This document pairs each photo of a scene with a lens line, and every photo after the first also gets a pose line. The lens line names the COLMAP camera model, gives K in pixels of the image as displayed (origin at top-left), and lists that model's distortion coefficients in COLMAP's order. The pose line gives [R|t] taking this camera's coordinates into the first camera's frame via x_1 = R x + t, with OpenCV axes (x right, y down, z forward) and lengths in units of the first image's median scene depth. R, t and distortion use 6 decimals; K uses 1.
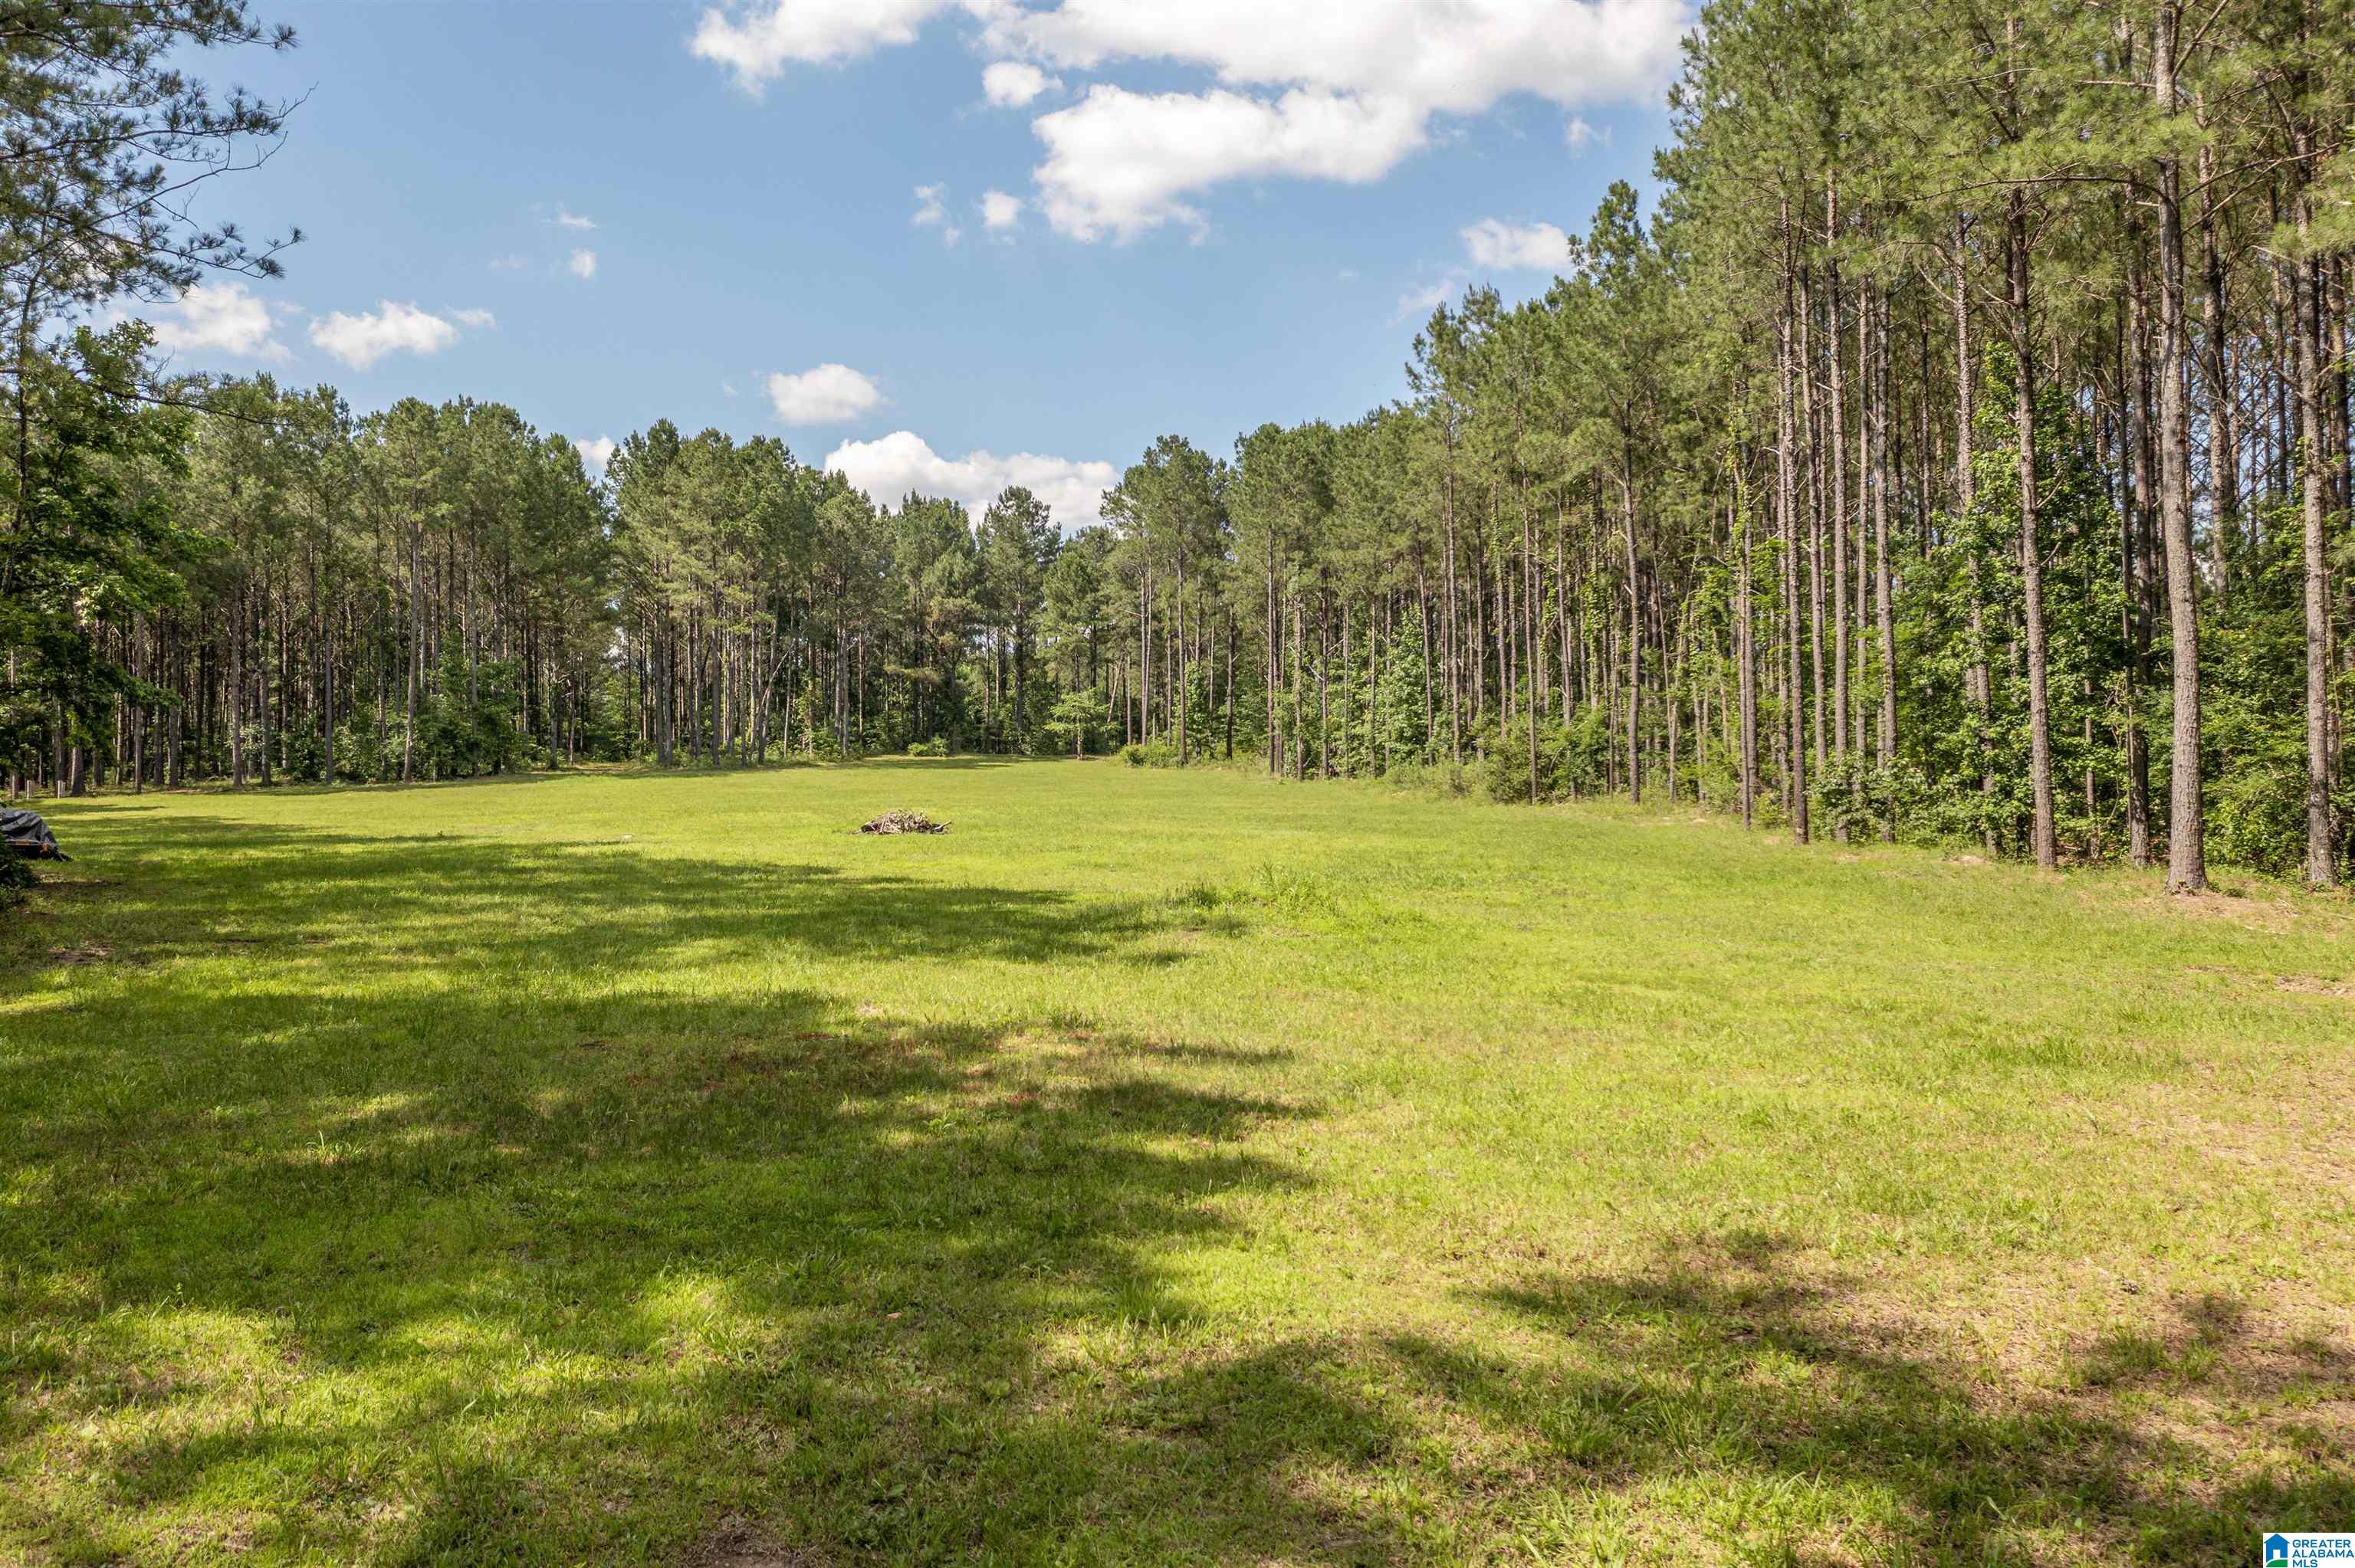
lens RADIAL K [[1824.5, 0, 1177.5], [0, 1824.5, 784.0], [0, 0, 1]] dist [0.012047, -0.108123]
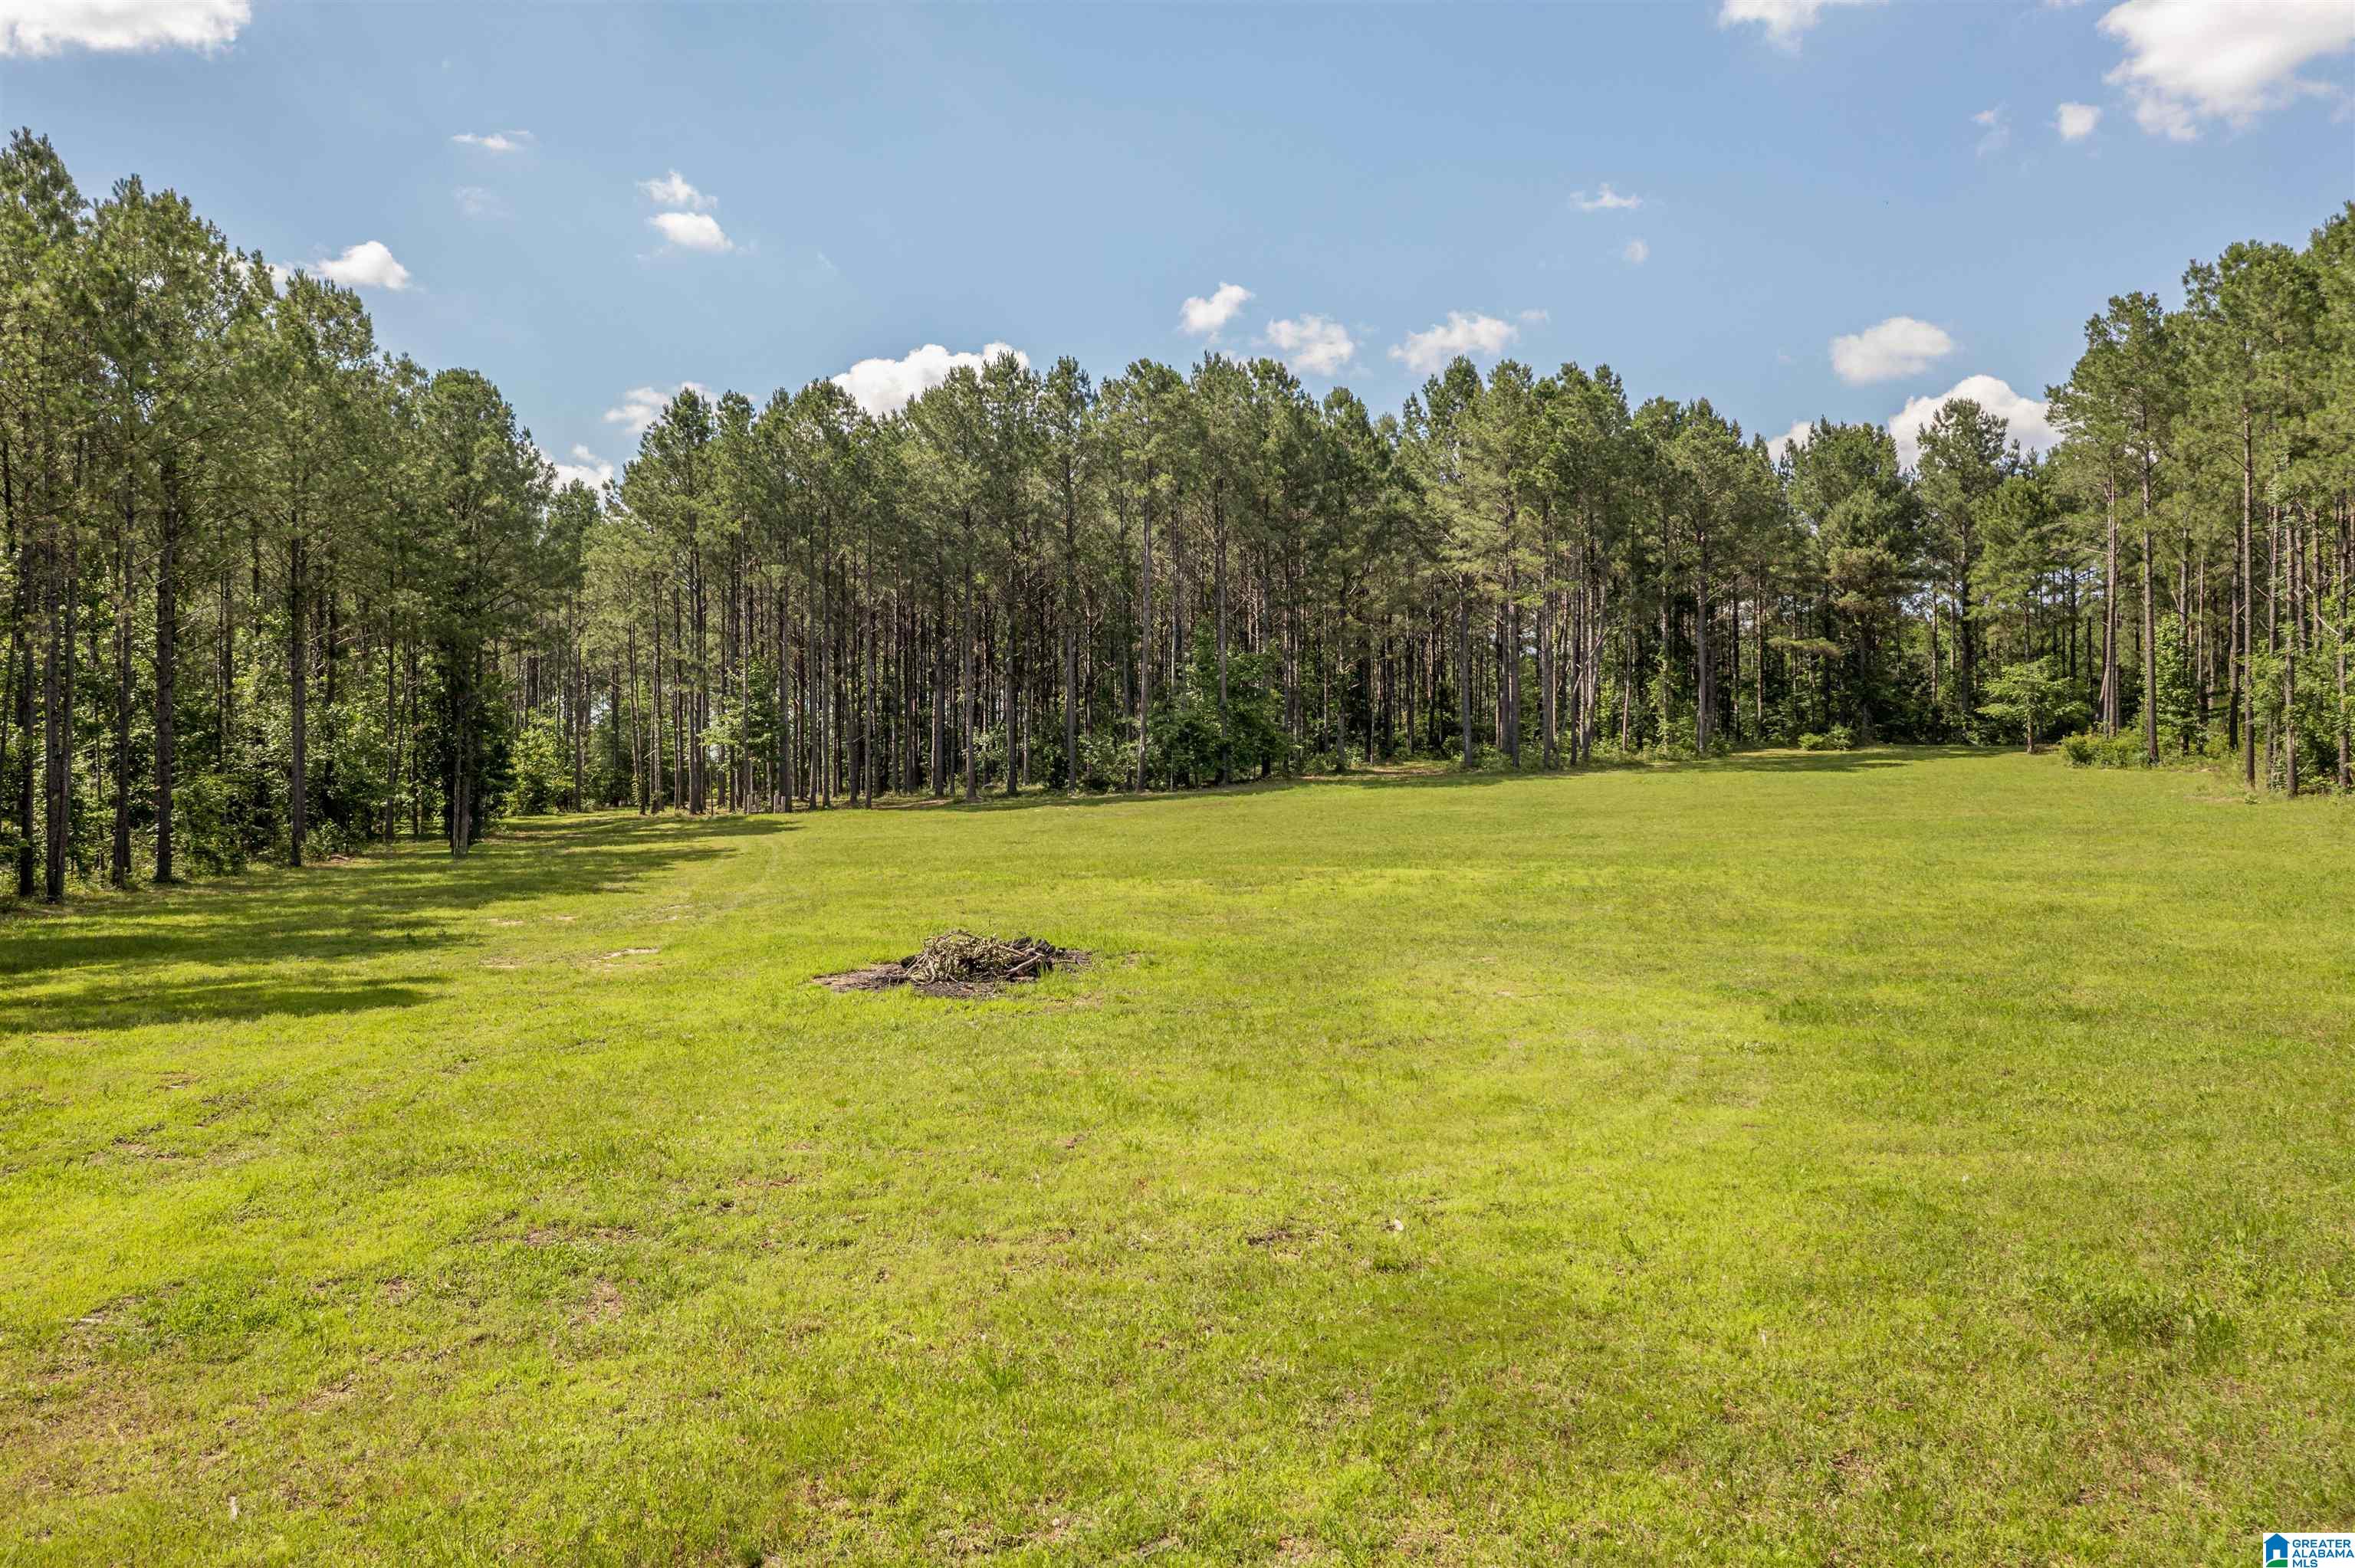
lens RADIAL K [[1824.5, 0, 1177.5], [0, 1824.5, 784.0], [0, 0, 1]] dist [0.012047, -0.108123]
pose [[0.844913, 0.000680, -0.534903, 0.051147], [0.005406, 0.999937, 0.009810, -0.010029], [0.534876, -0.011180, 0.844857, 0.187454]]
